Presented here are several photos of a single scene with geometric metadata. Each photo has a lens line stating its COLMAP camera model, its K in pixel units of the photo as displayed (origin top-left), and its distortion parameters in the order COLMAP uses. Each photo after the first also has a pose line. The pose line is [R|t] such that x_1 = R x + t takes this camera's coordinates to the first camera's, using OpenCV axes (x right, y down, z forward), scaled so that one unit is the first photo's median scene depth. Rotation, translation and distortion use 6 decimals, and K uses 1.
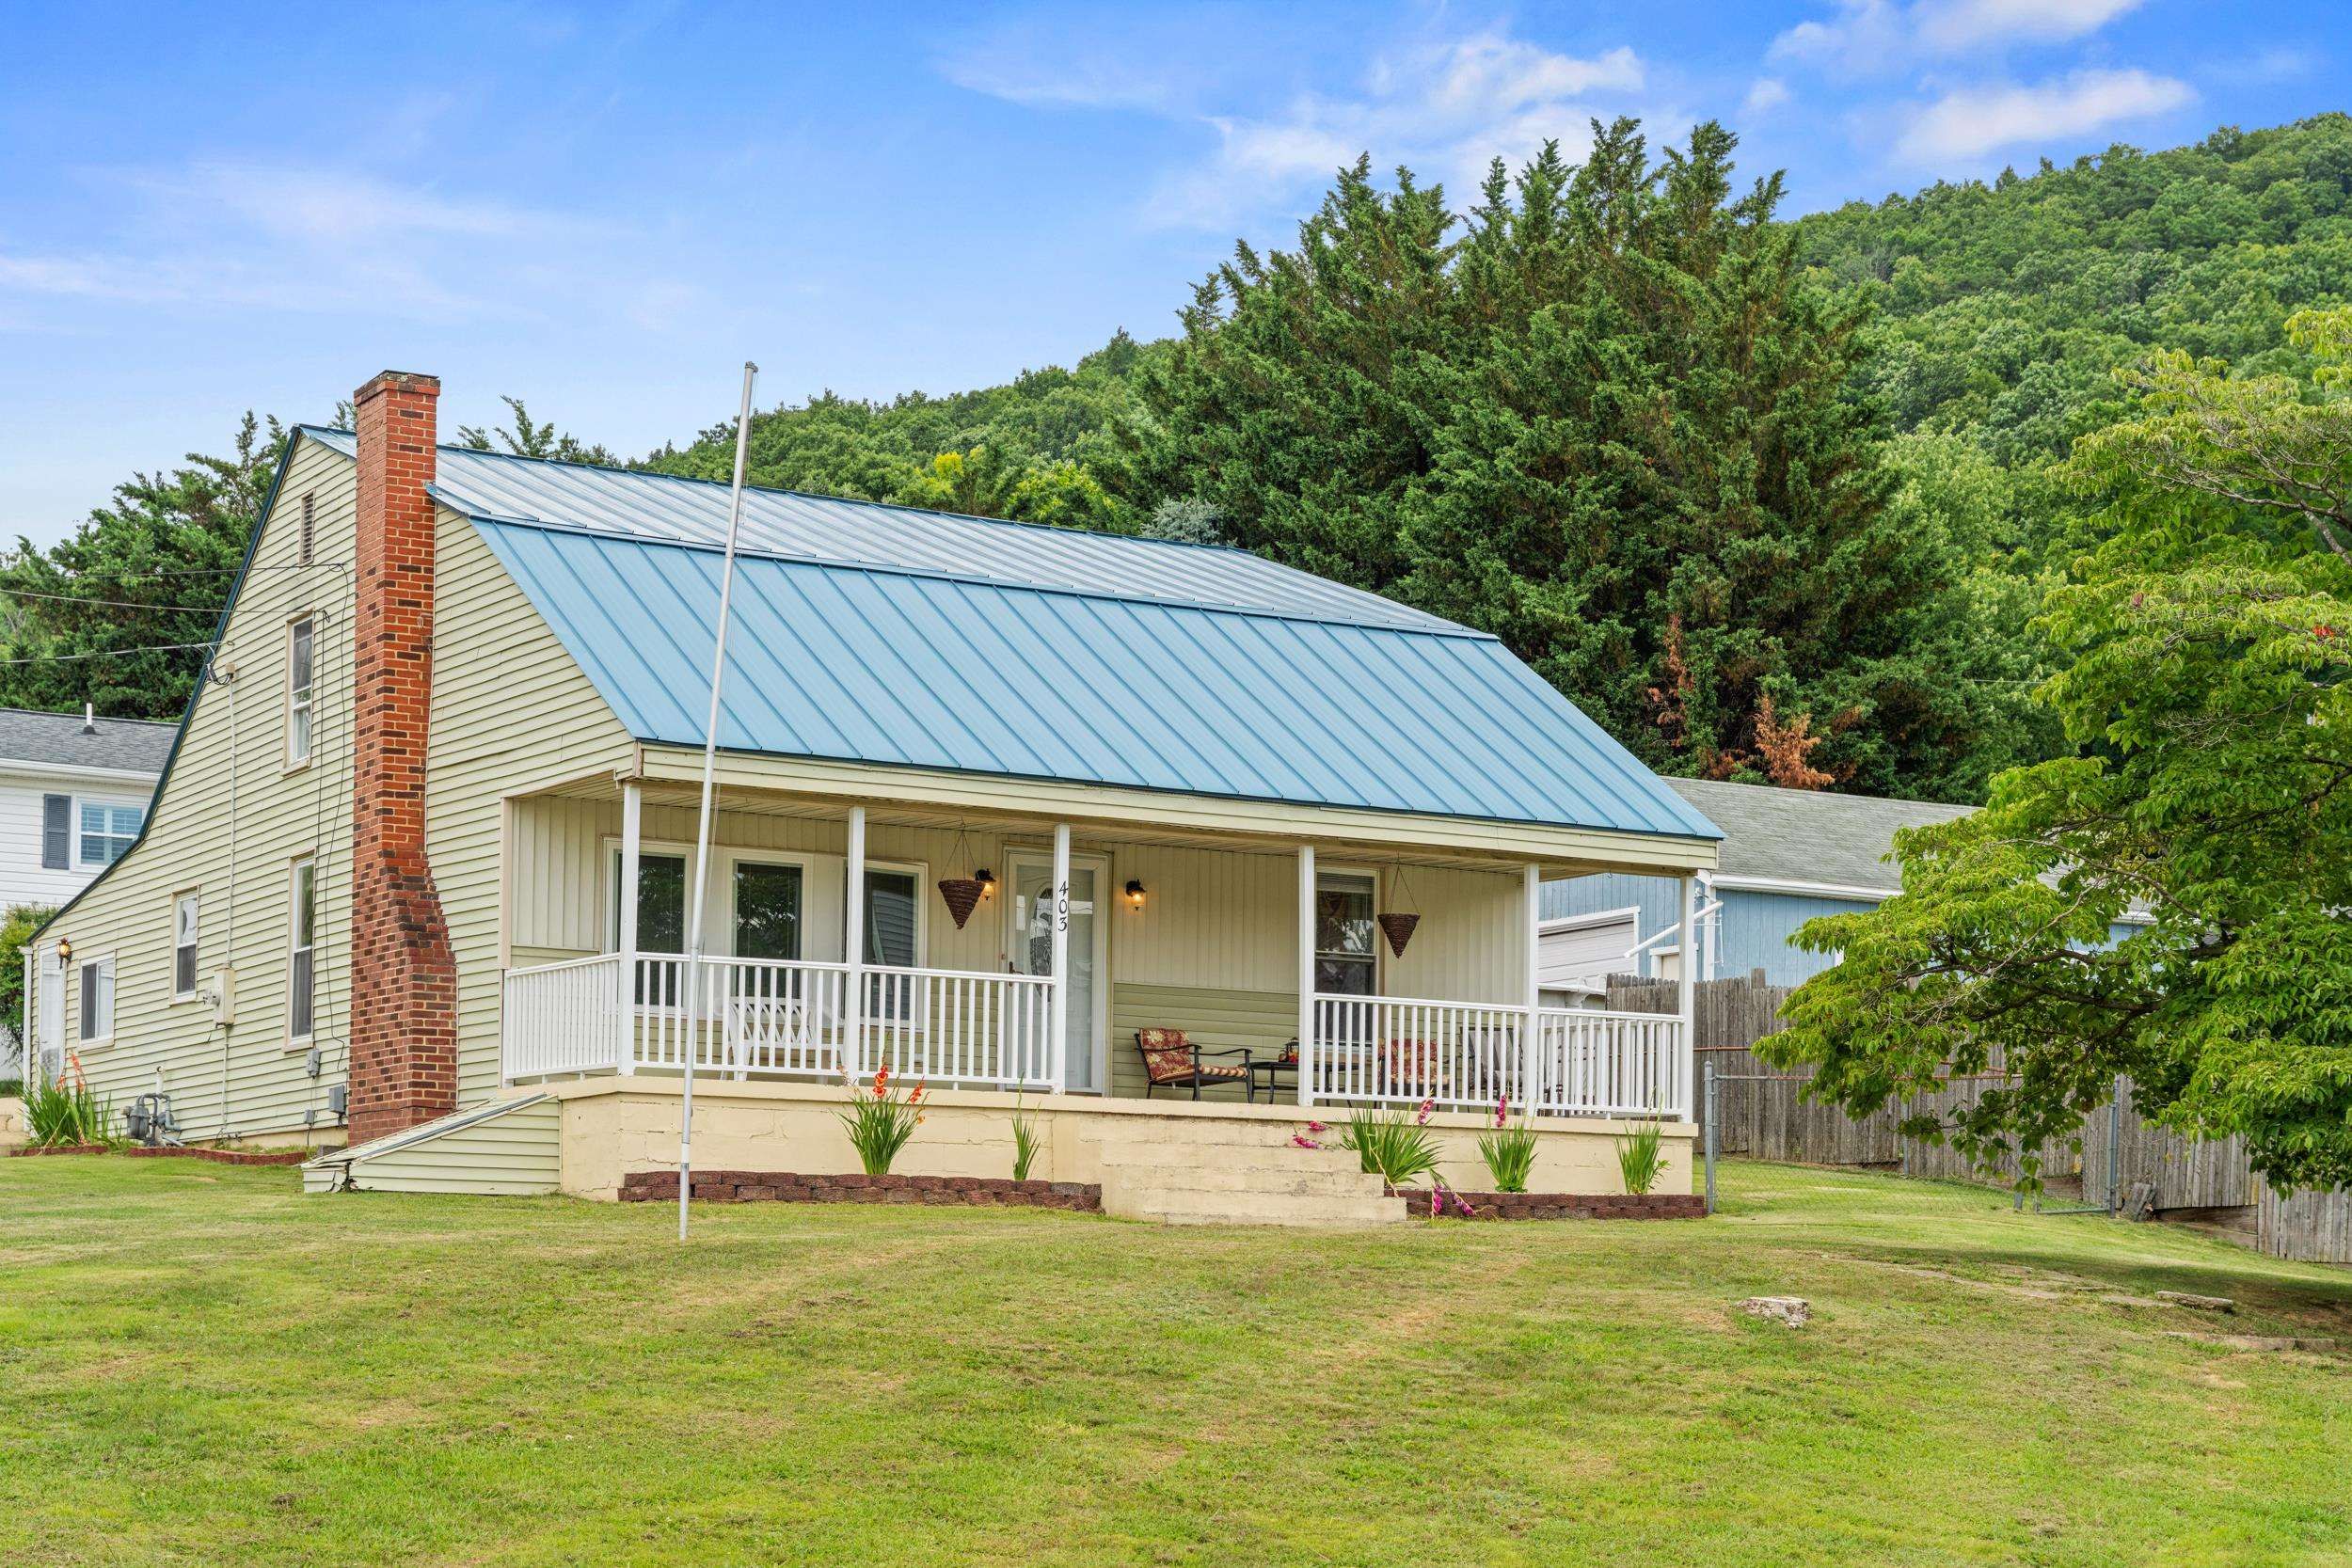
lens RADIAL K [[3991.2, 0, 888.8], [0, 3991.2, 1009.8], [0, 0, 1]] dist [0.035996, 0.205711]
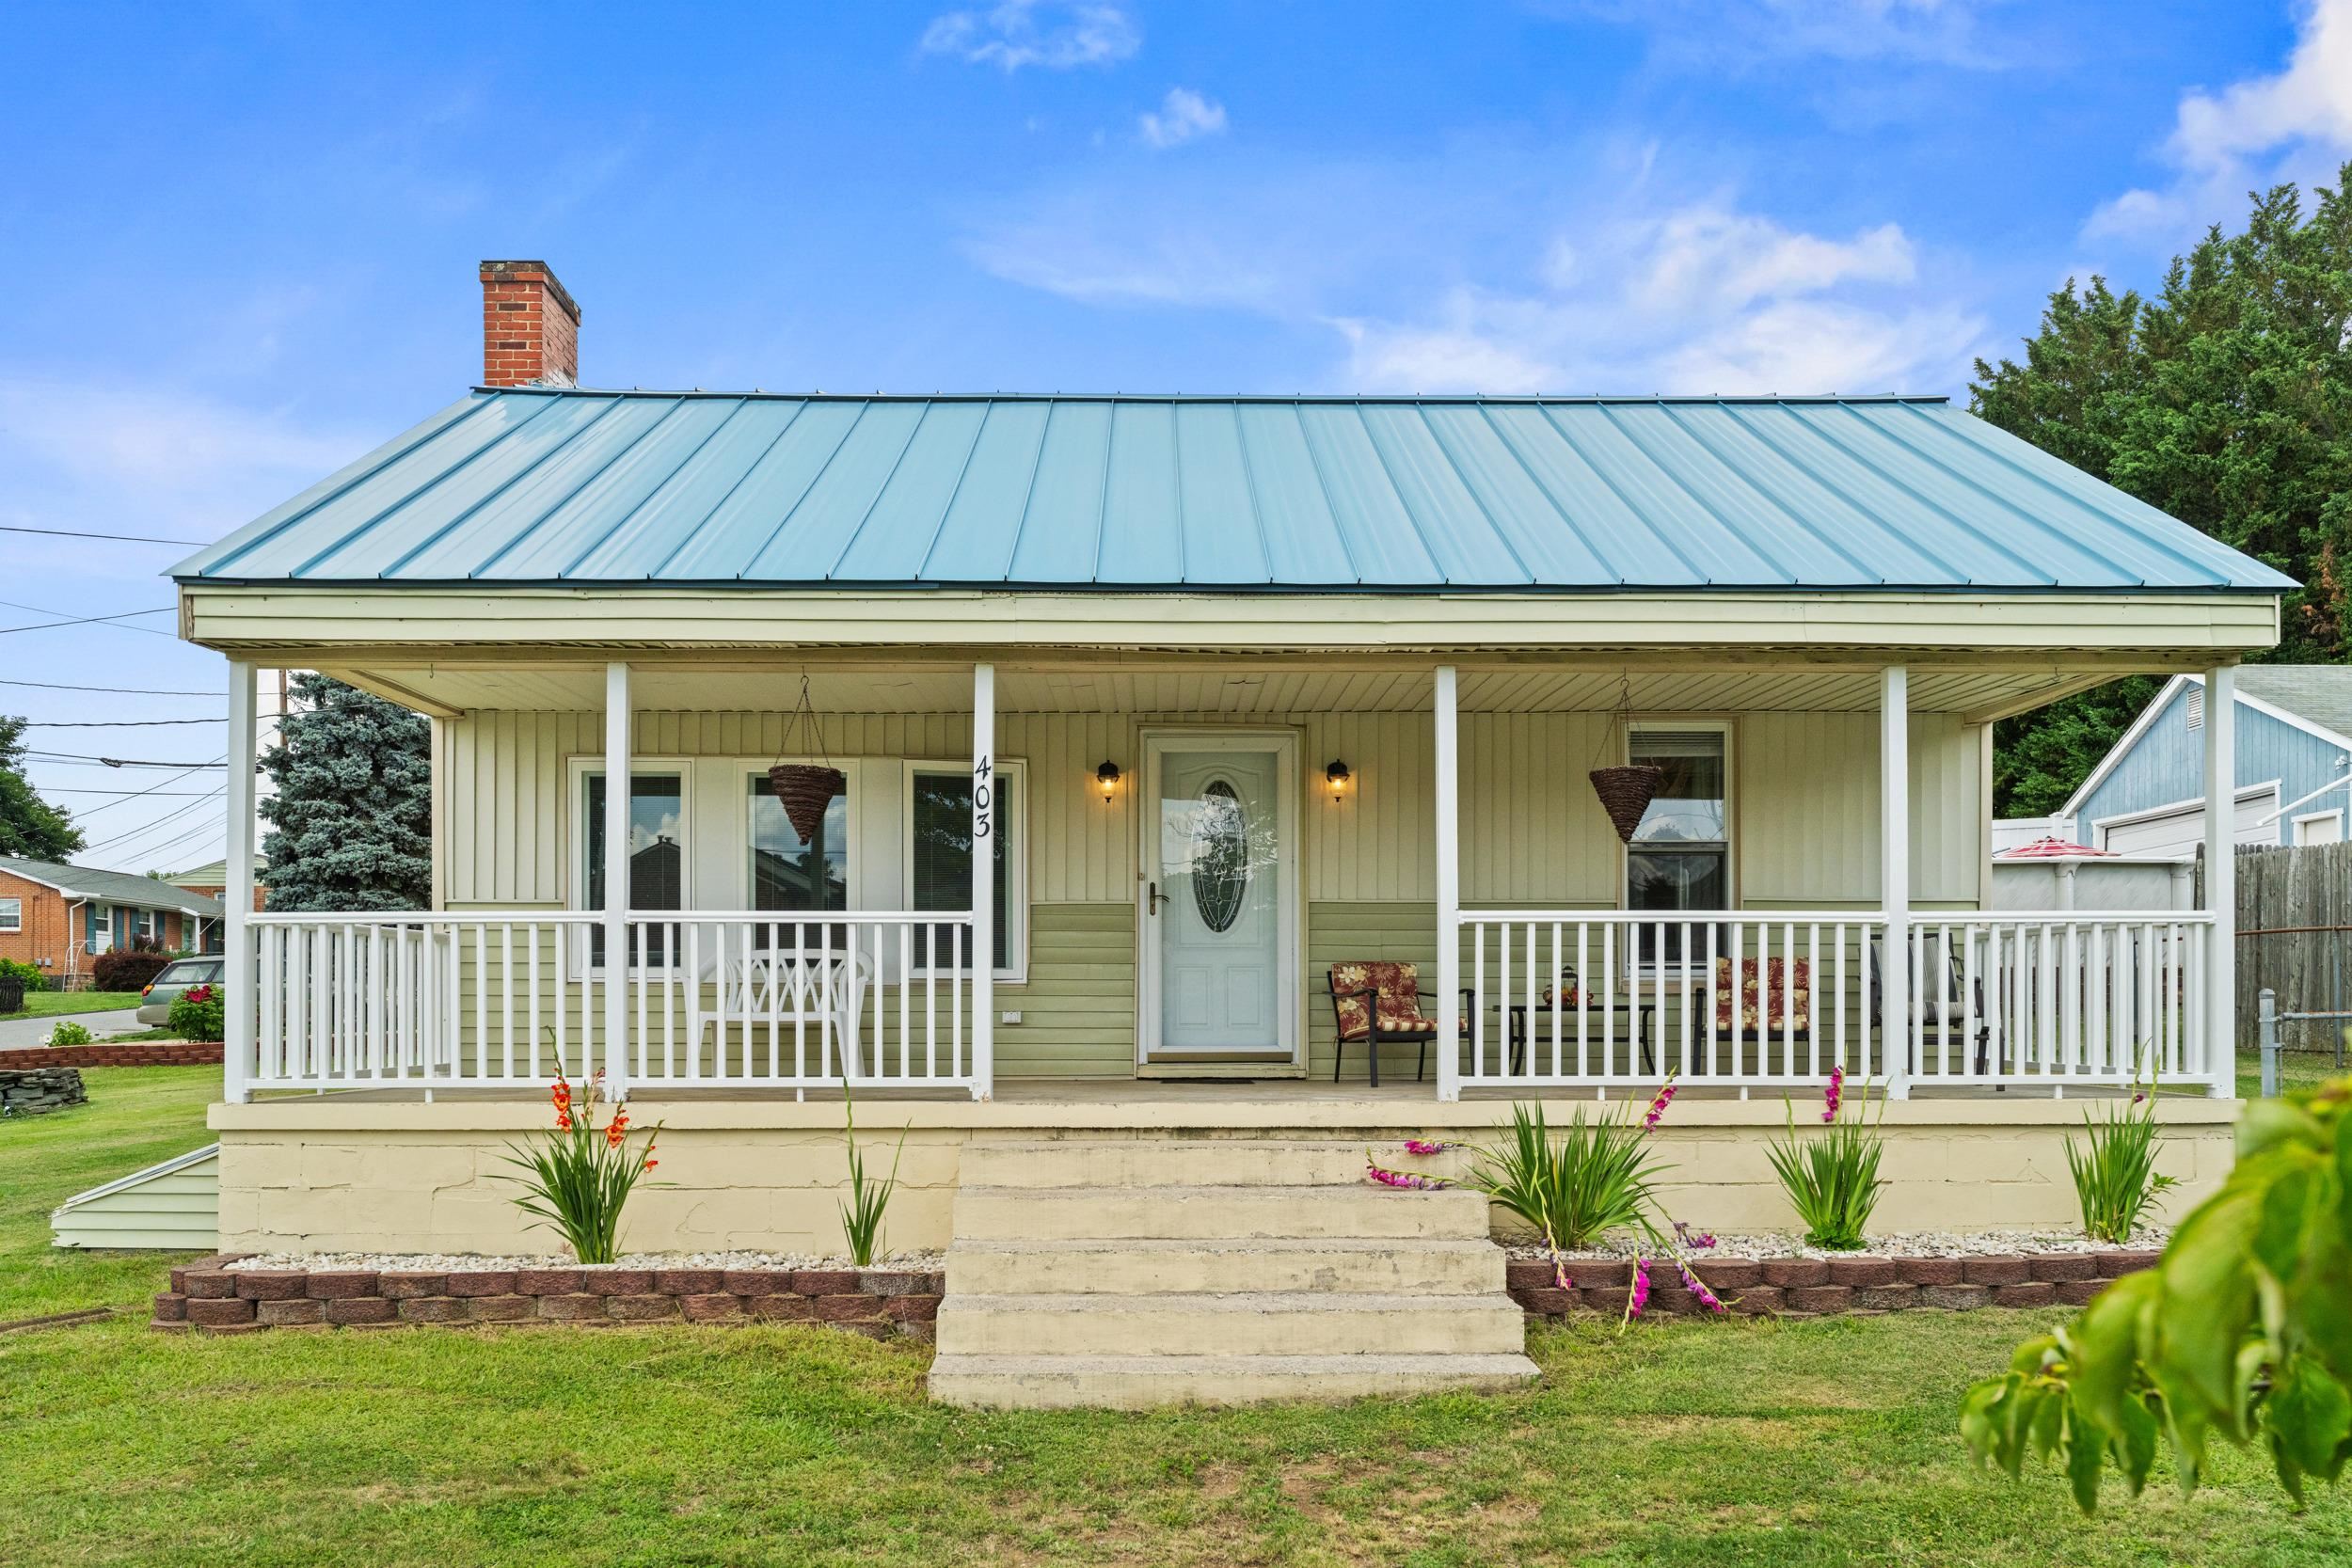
lens RADIAL K [[1616.5, 0, 1168.7], [0, 1616.5, 989.8], [0, 0, 1]] dist [-0.003664, -0.000874]
pose [[0.899045, -0.027639, -0.436983, 0.165269], [0.051769, 0.997715, 0.043404, -0.004916], [0.434785, -0.061644, 0.898422, 0.729018]]
